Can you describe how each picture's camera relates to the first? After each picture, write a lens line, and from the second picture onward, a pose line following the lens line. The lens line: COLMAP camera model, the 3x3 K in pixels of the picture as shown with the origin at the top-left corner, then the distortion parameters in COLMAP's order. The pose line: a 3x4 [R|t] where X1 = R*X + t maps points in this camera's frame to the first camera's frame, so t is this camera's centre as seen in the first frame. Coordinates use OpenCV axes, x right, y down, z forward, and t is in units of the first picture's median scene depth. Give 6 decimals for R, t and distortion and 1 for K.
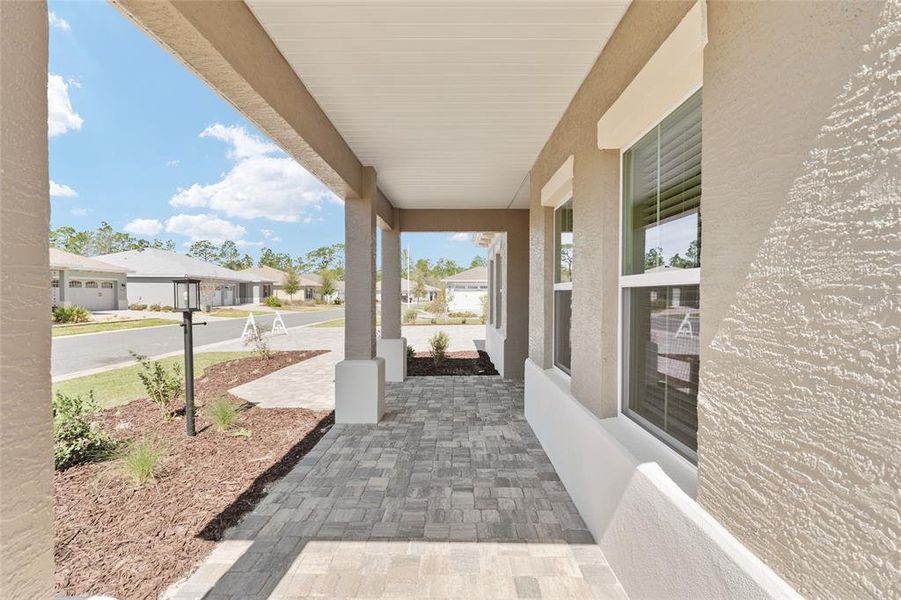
lens RADIAL K [[402.6, 0, 448.9], [0, 402.6, 301.3], [0, 0, 1]] dist [-0.000378, -0.000089]
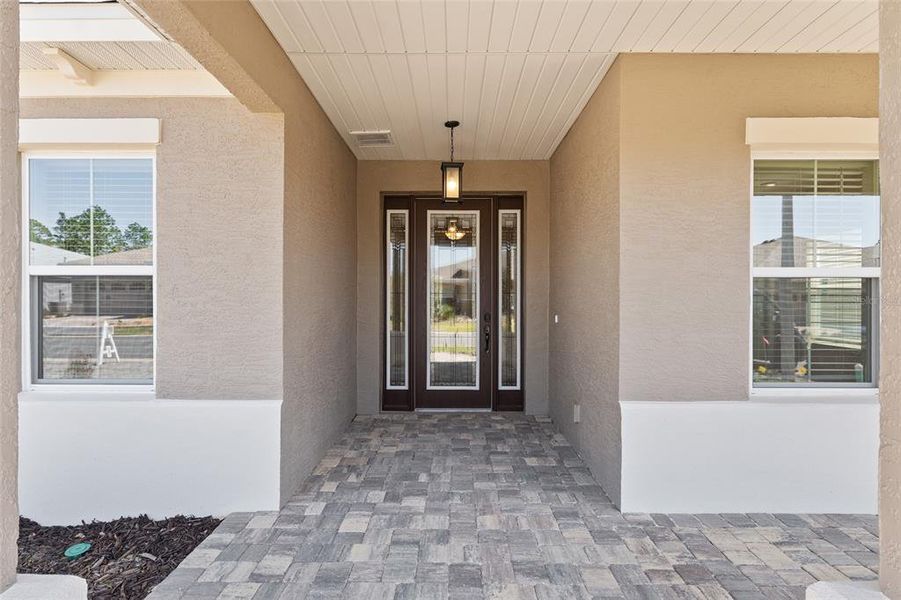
lens RADIAL K [[454.3, 0, 447.2], [0, 454.3, 307.7], [0, 0, 1]] dist [0.004178, 0.000310]
pose [[-0.007838, -0.017806, 0.999811, -0.499831], [0.015916, 0.999713, 0.017929, 0.001808], [-0.999843, 0.016054, -0.007552, 1.546238]]
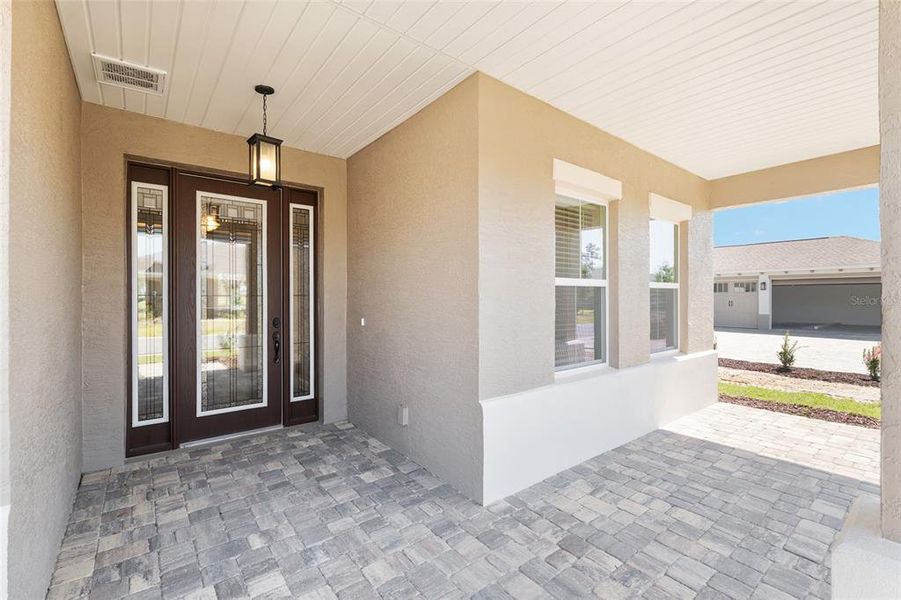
lens RADIAL K [[402.6, 0, 448.9], [0, 402.6, 301.3], [0, 0, 1]] dist [-0.000378, -0.000089]
pose [[-0.636255, -0.006241, 0.771454, -0.258613], [0.015786, 0.999653, 0.021107, -0.014583], [-0.771318, 0.025608, -0.635935, 1.739593]]
